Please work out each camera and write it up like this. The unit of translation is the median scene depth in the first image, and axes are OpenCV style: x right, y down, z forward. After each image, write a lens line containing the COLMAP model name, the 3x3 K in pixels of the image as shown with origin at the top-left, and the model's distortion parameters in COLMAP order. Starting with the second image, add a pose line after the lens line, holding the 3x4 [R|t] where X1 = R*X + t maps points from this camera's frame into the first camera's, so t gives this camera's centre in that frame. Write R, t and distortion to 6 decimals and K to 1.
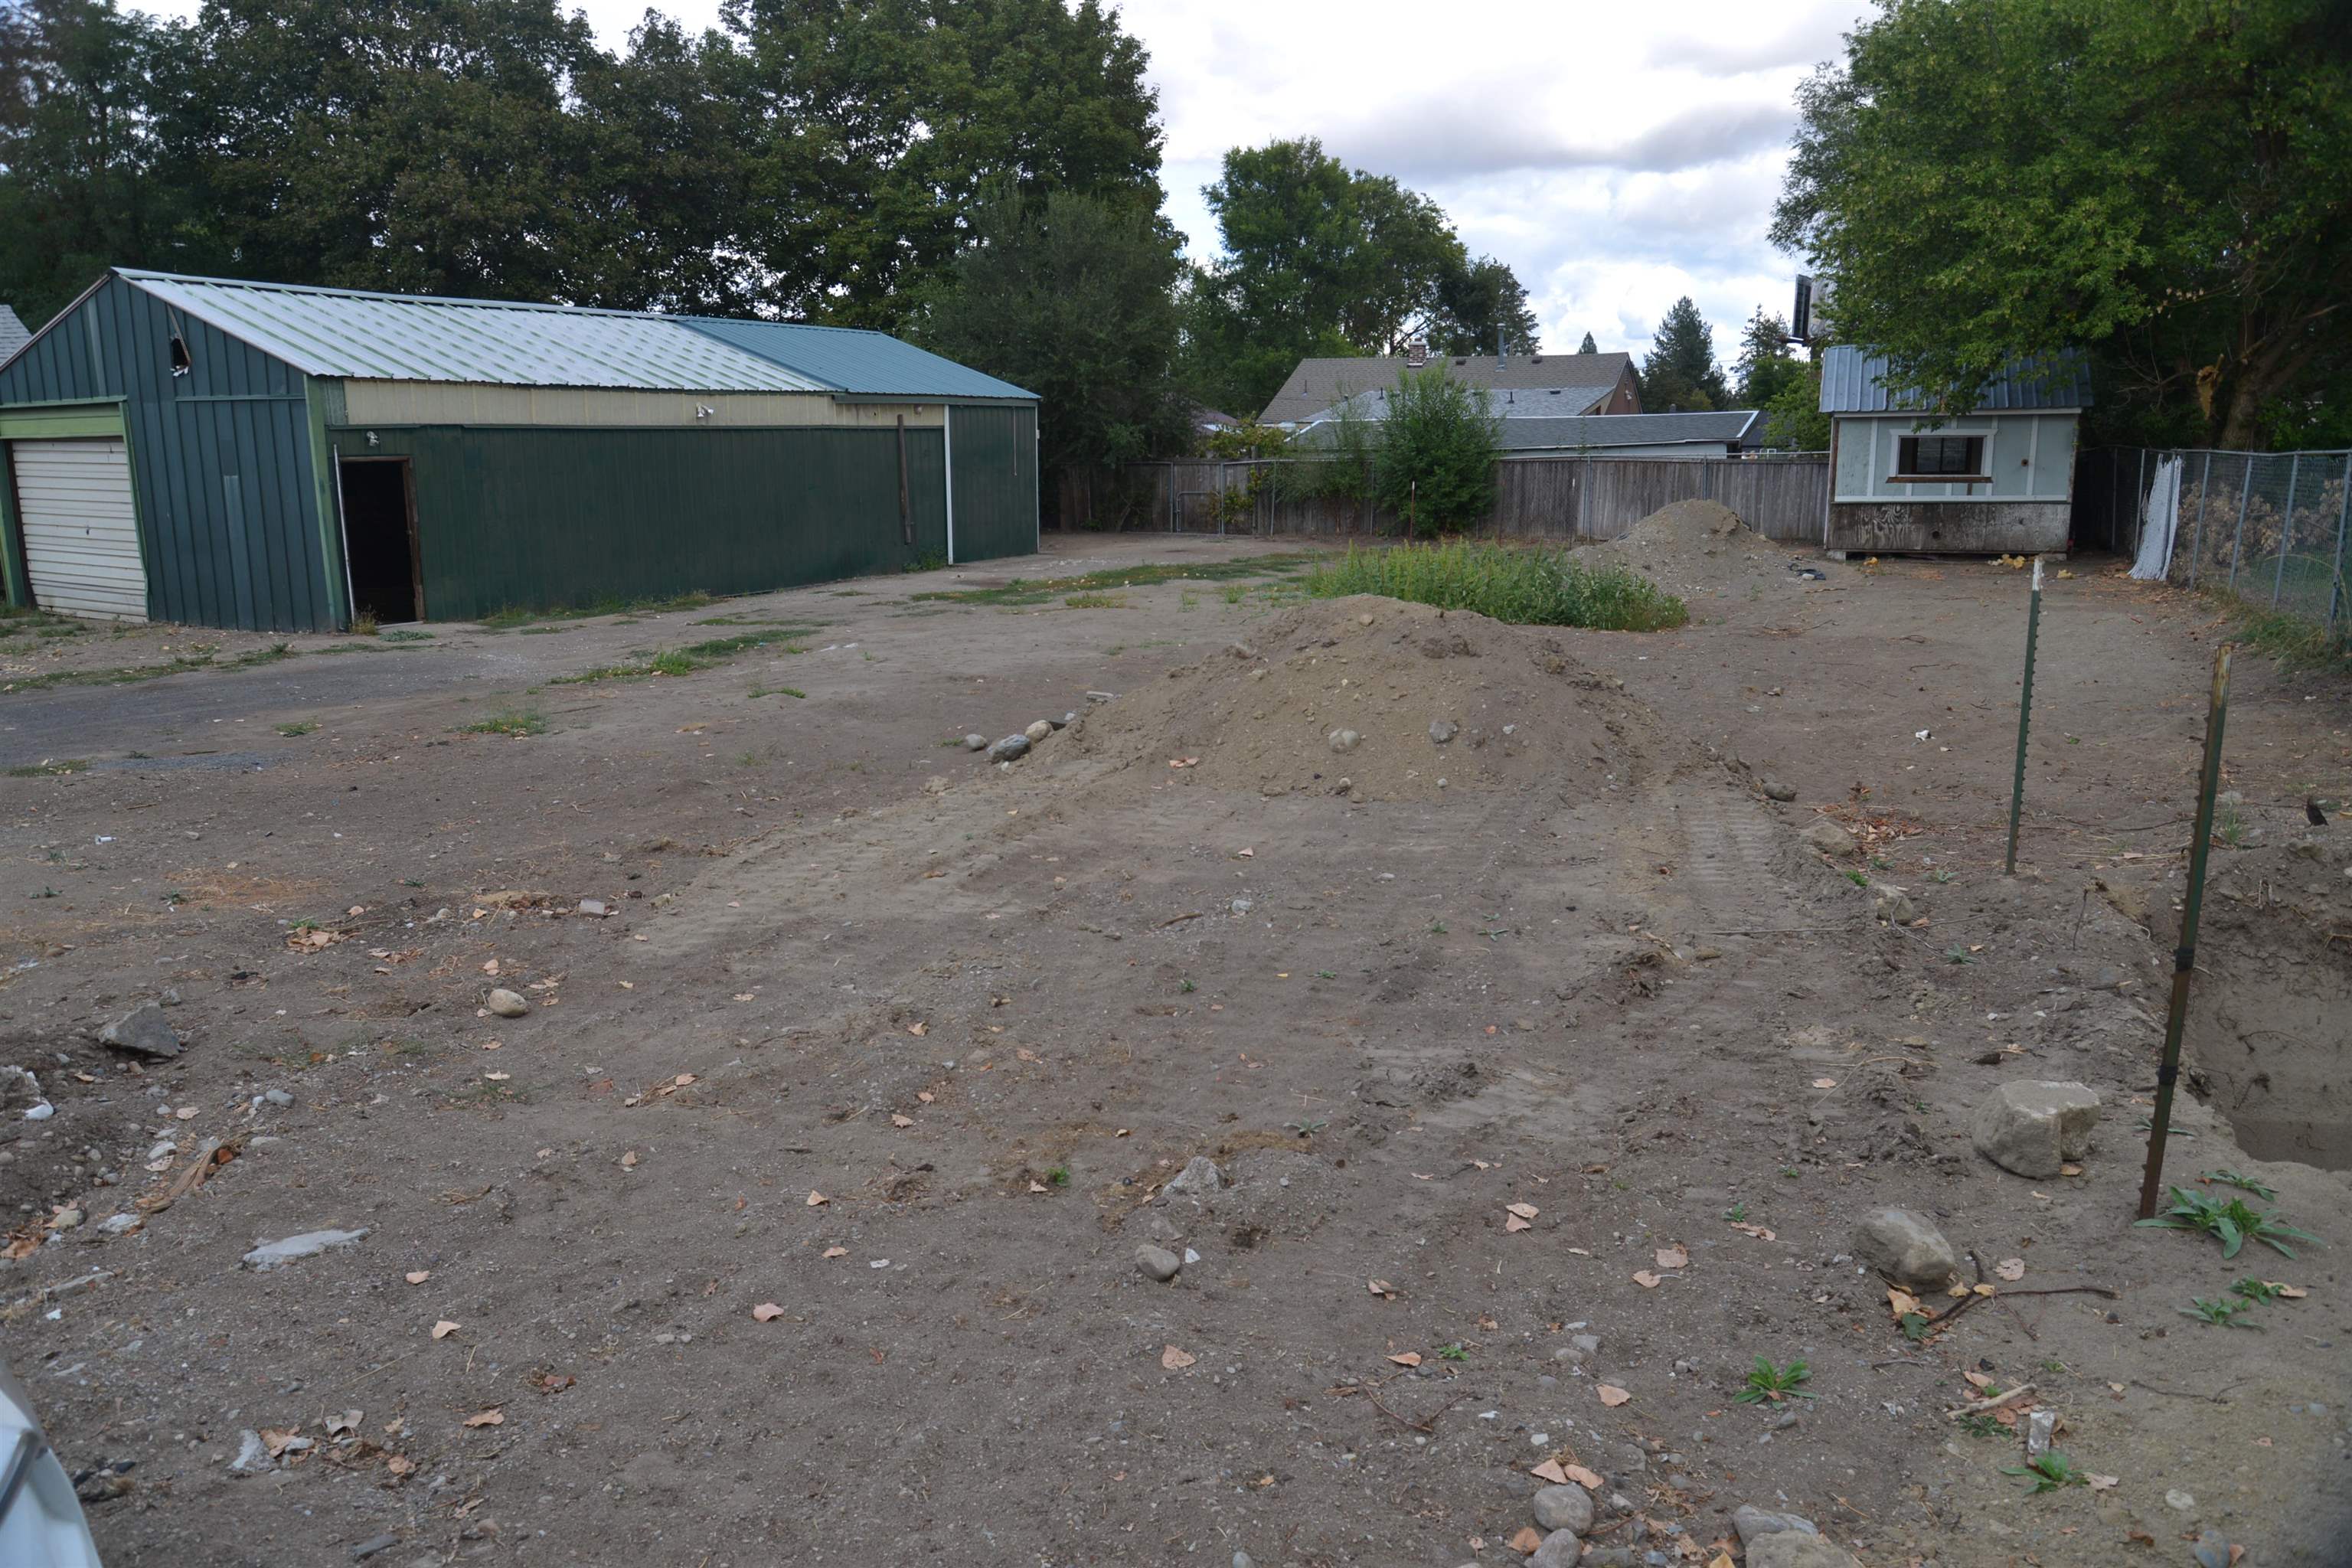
lens RADIAL K [[1588.7, 0, 1133.5], [0, 1588.7, 787.7], [0, 0, 1]] dist [-0.055157, 0.018252]
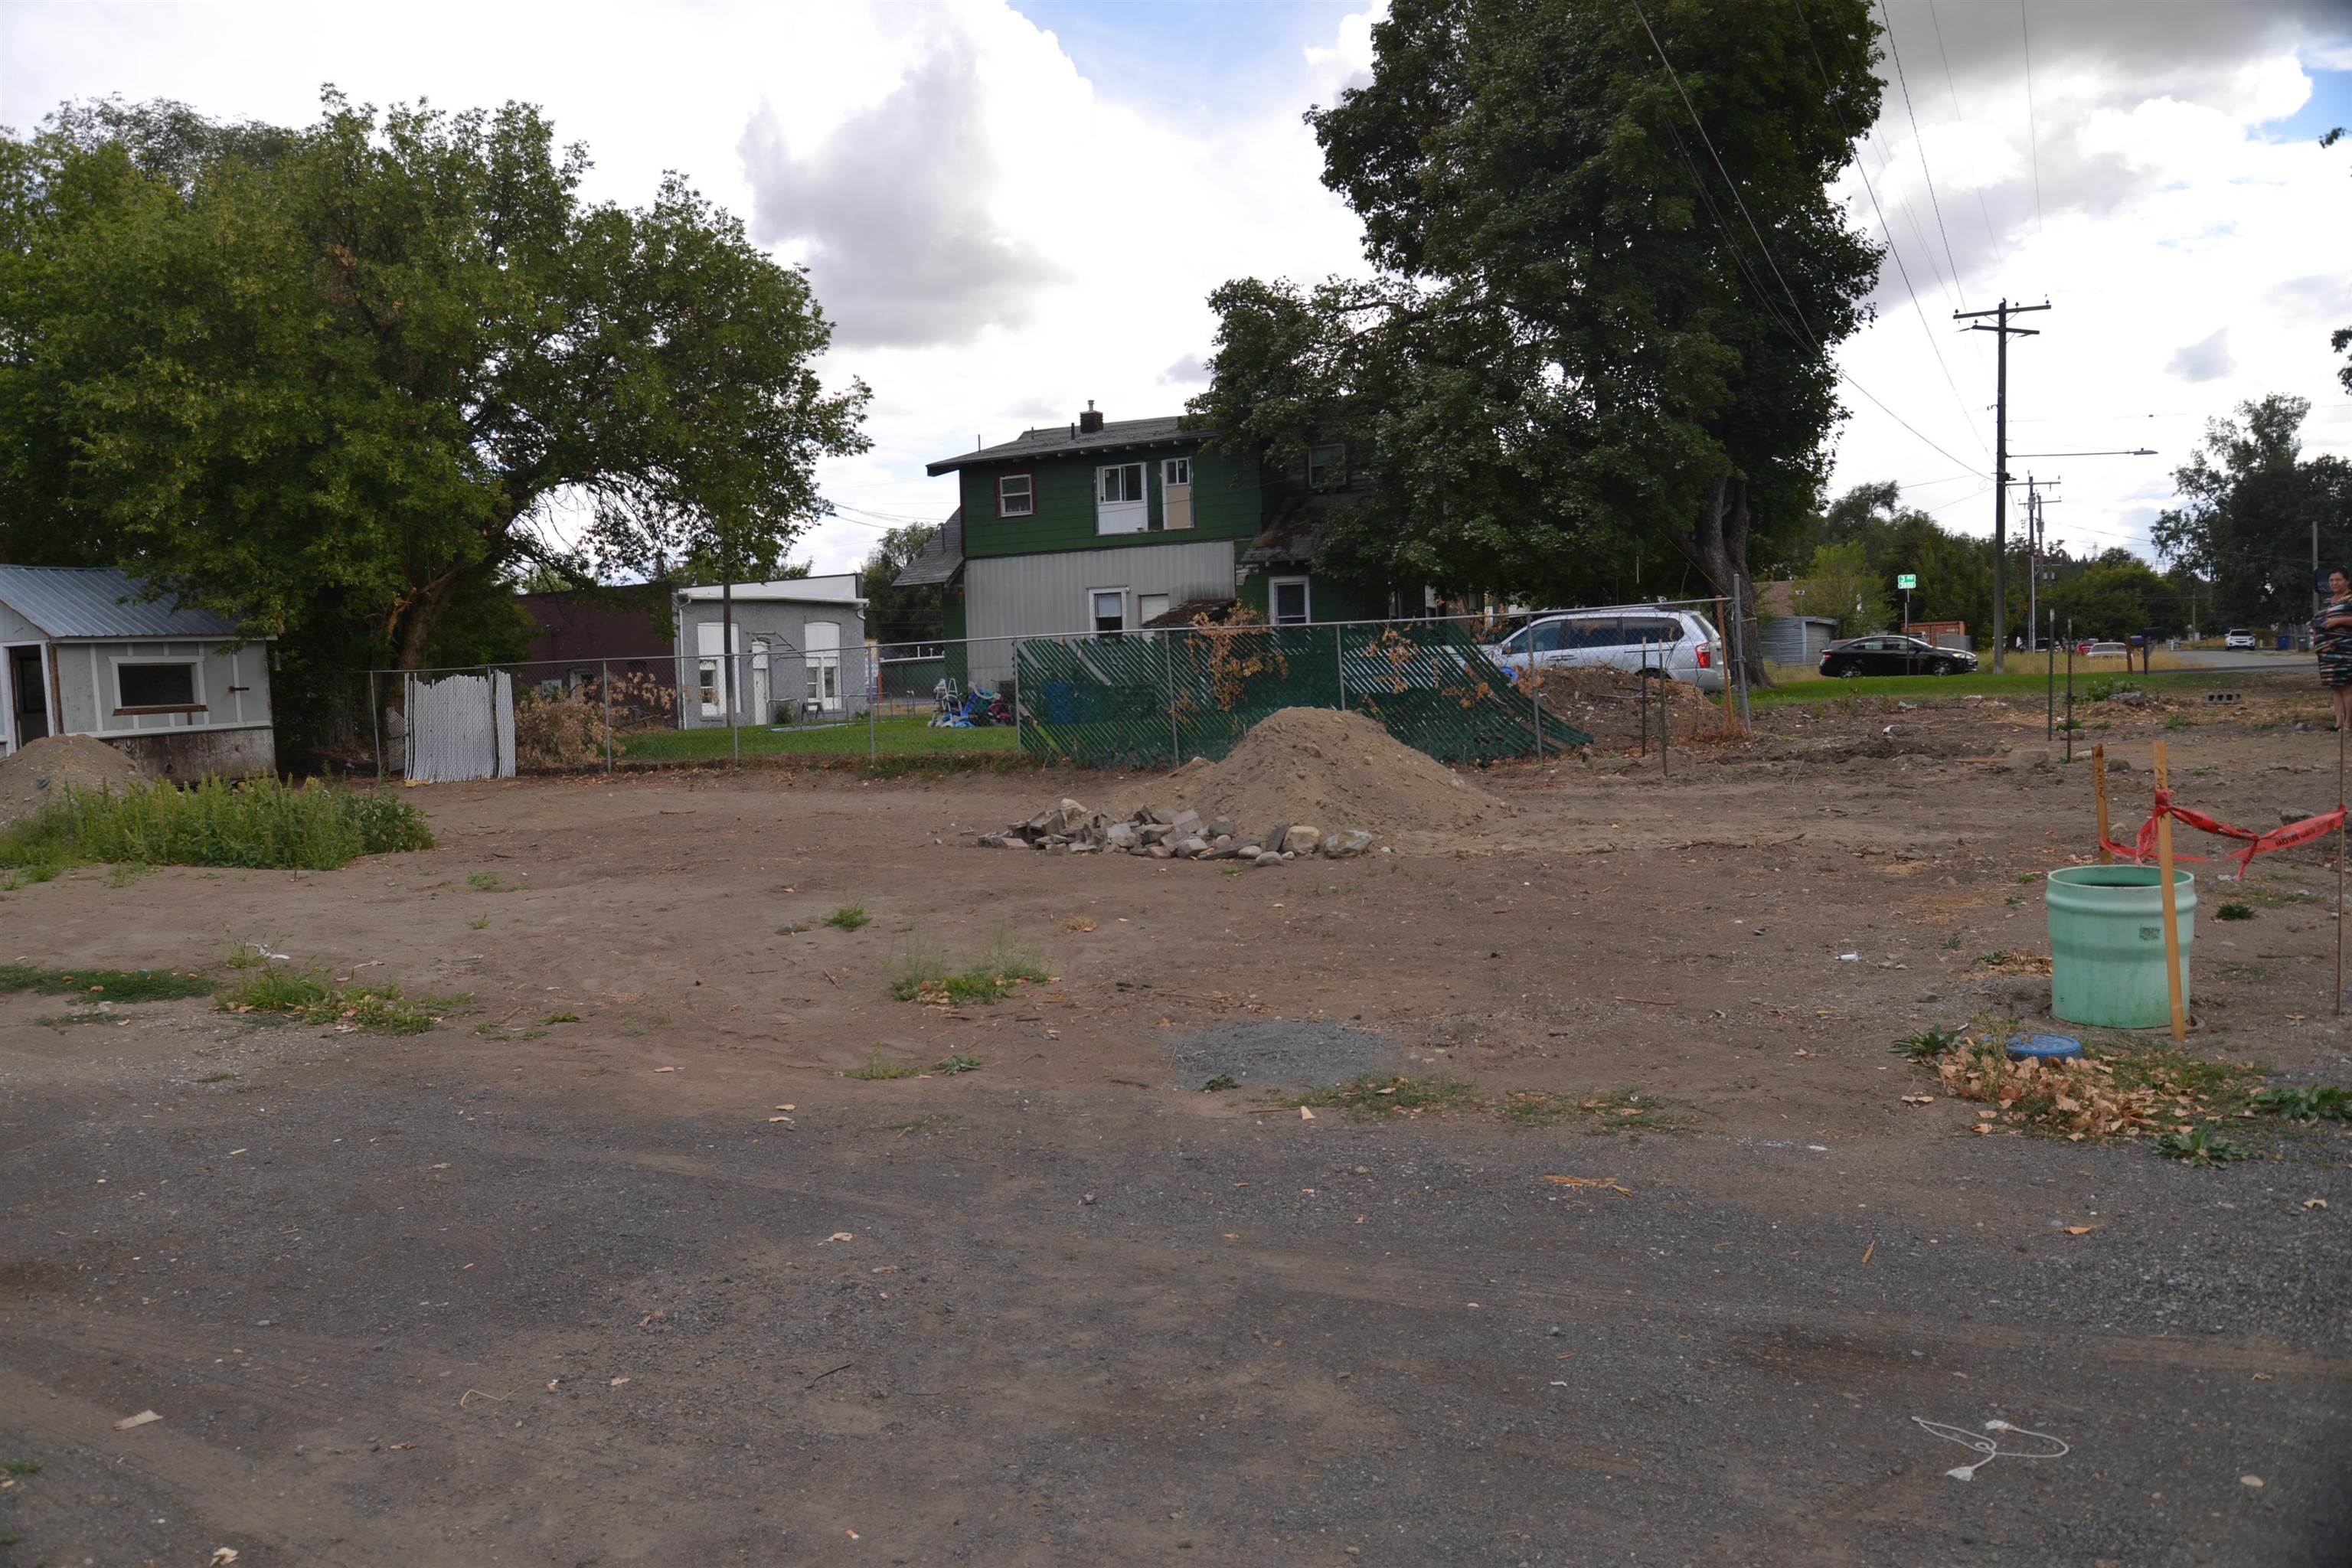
lens RADIAL K [[1786.4, 0, 1171.6], [0, 1786.4, 859.6], [0, 0, 1]] dist [-0.057349, 0.002492]
pose [[-0.004067, -0.096385, 0.995336, -0.524655], [0.234227, 0.967563, 0.094653, -0.068398], [-0.972173, 0.233520, 0.018641, 0.415061]]
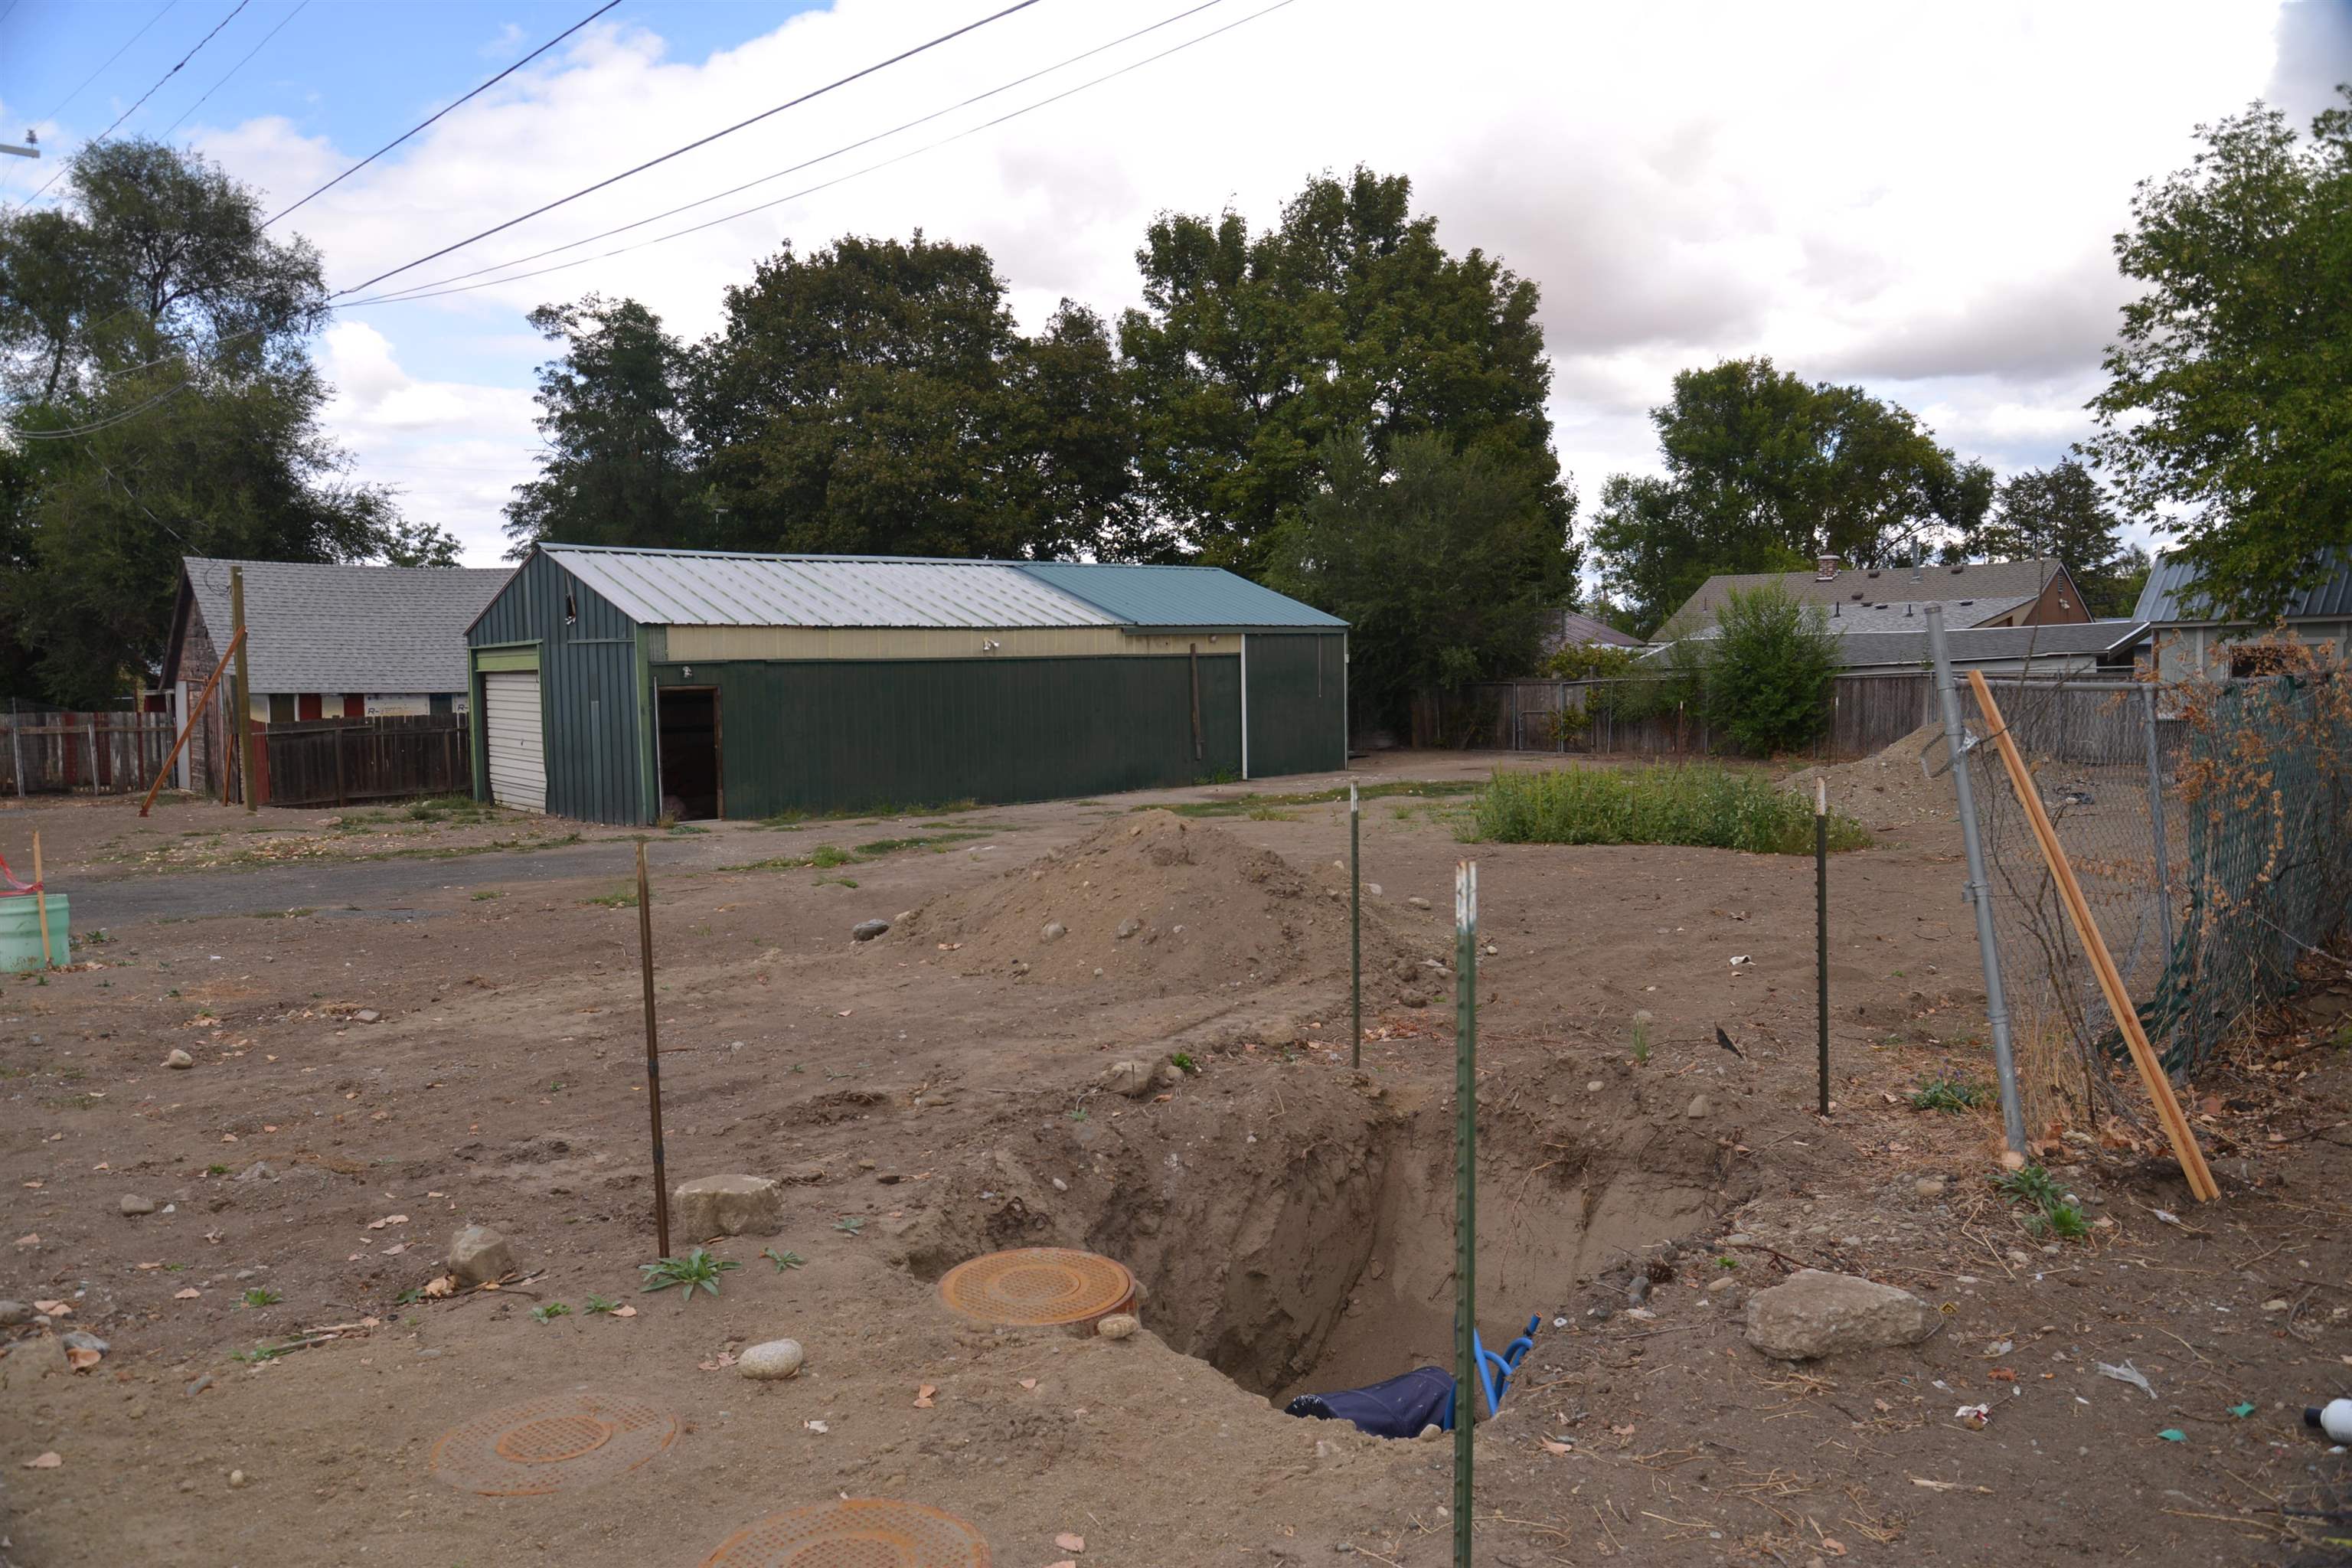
lens RADIAL K [[1578.2, 0, 1151.3], [0, 1578.2, 785.0], [0, 0, 1]] dist [-0.039545, -0.001207]
pose [[0.941447, 0.012752, -0.336919, 0.204941], [-0.058011, 0.990508, -0.124611, 0.000968], [0.332133, 0.136860, 0.933251, -0.025229]]
